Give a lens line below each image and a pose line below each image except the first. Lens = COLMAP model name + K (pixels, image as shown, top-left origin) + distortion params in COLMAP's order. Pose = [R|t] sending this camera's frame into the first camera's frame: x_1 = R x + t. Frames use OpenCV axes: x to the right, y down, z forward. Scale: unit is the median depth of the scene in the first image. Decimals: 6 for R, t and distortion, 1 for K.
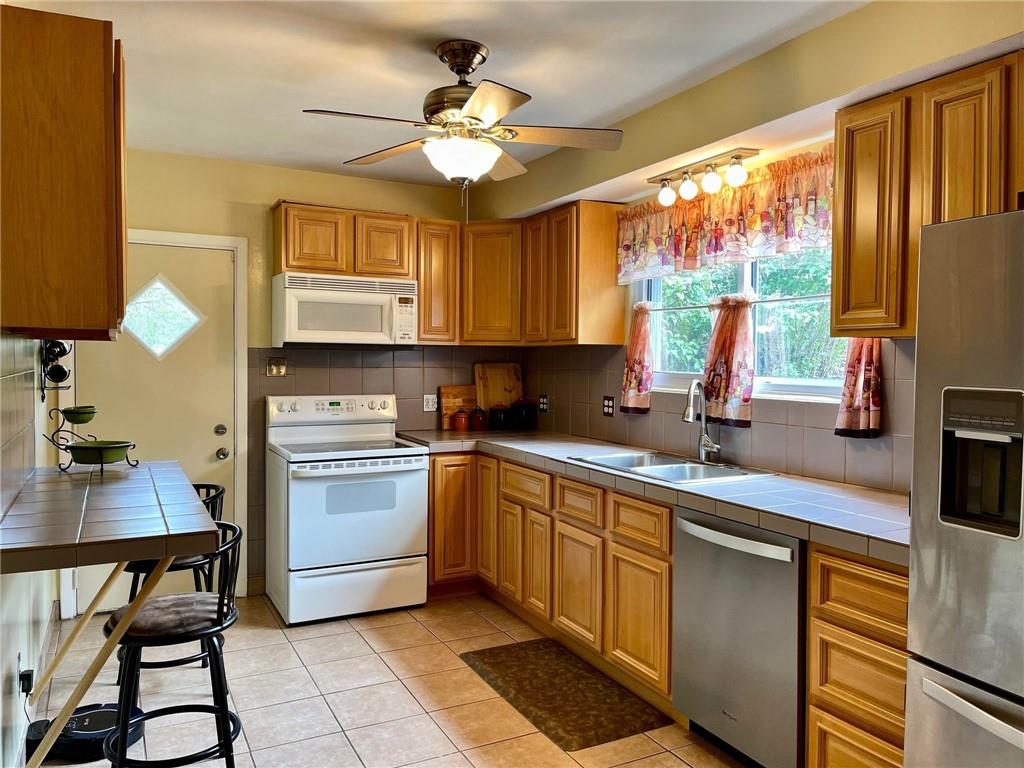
lens RADIAL K [[758.2, 0, 522.8], [0, 758.2, 380.0], [0, 0, 1]] dist [0.038826, -0.056667]
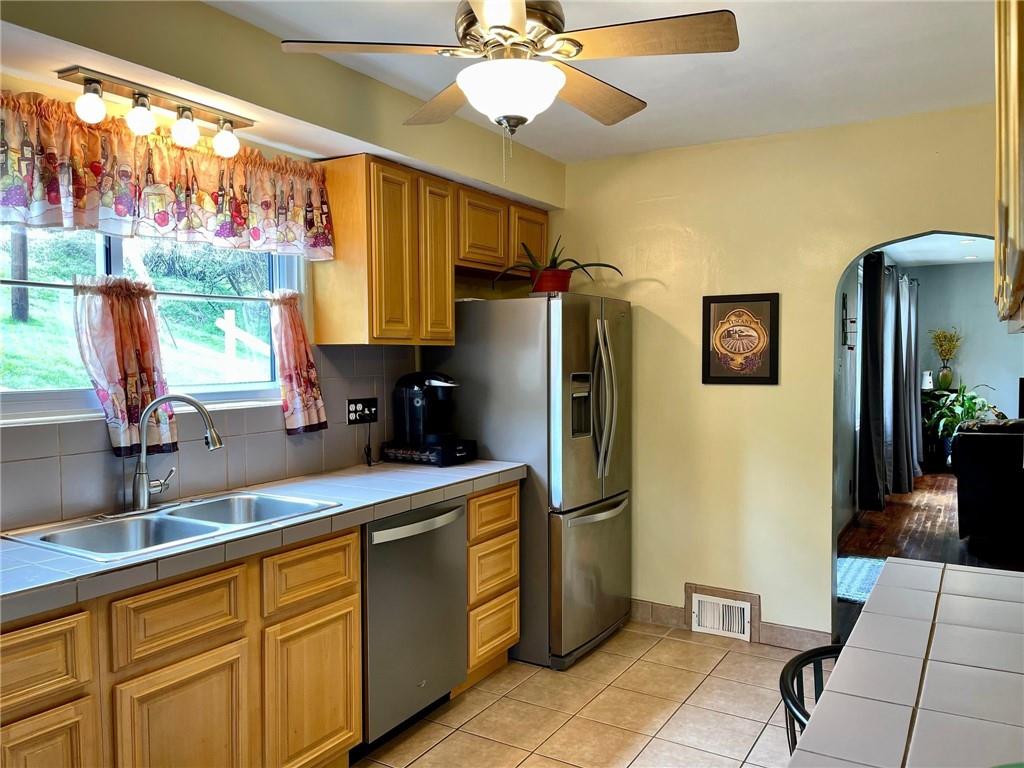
lens RADIAL K [[758.2, 0, 505.6], [0, 758.2, 385.1], [0, 0, 1]] dist [0.038826, -0.056667]
pose [[-0.498939, -0.038159, 0.865796, -0.461620], [0.028342, 0.997777, 0.060309, -0.036391], [-0.866173, 0.054629, -0.496749, 0.892737]]
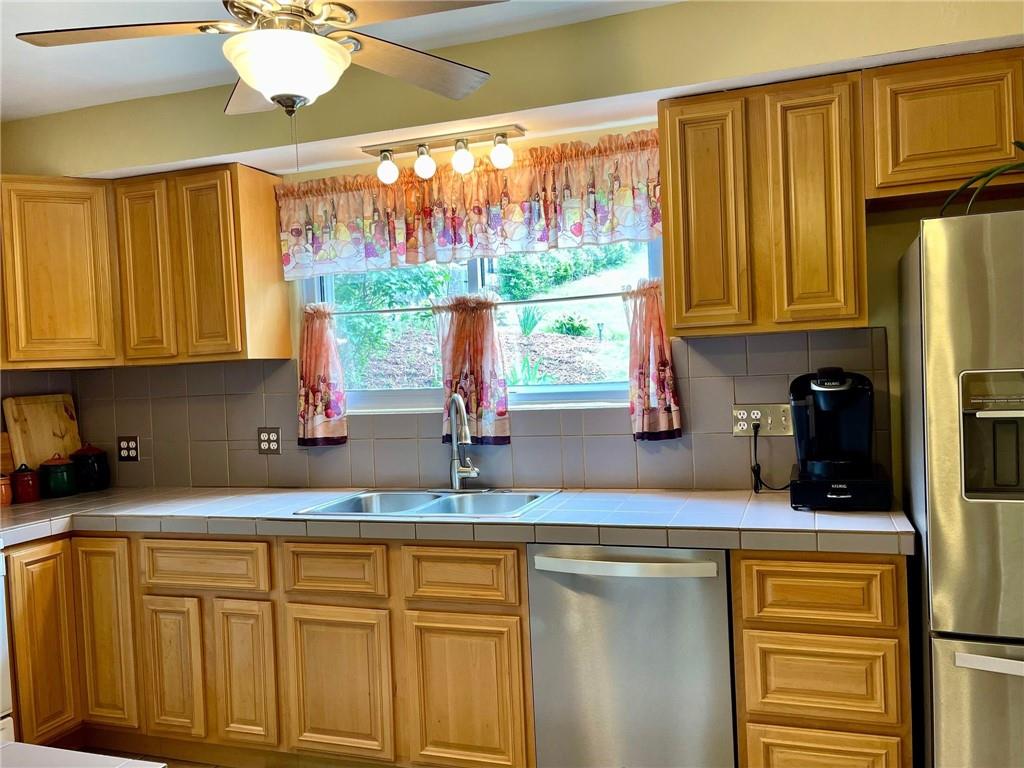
lens RADIAL K [[817.3, 0, 518.9], [0, 817.3, 387.1], [0, 0, 1]] dist [0.037796, -0.027128]
pose [[0.725555, -0.056090, 0.685874, -0.278766], [0.068963, 0.997582, 0.008629, -0.008996], [-0.684700, 0.041040, 0.727669, 0.242248]]
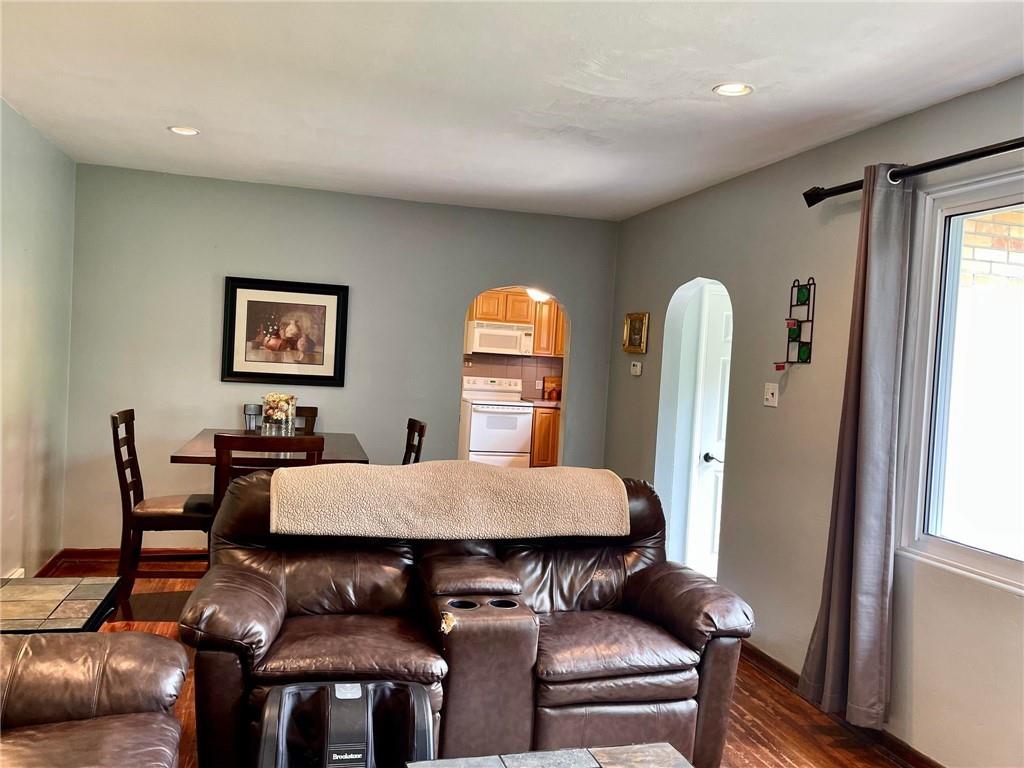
lens RADIAL K [[758.2, 0, 509.8], [0, 758.2, 382.4], [0, 0, 1]] dist [0.038826, -0.056667]
pose [[0.973473, 0.059030, -0.221054, 0.294901], [-0.059804, 0.998205, 0.003198, 0.026785], [0.220846, 0.010106, 0.975256, -1.165985]]
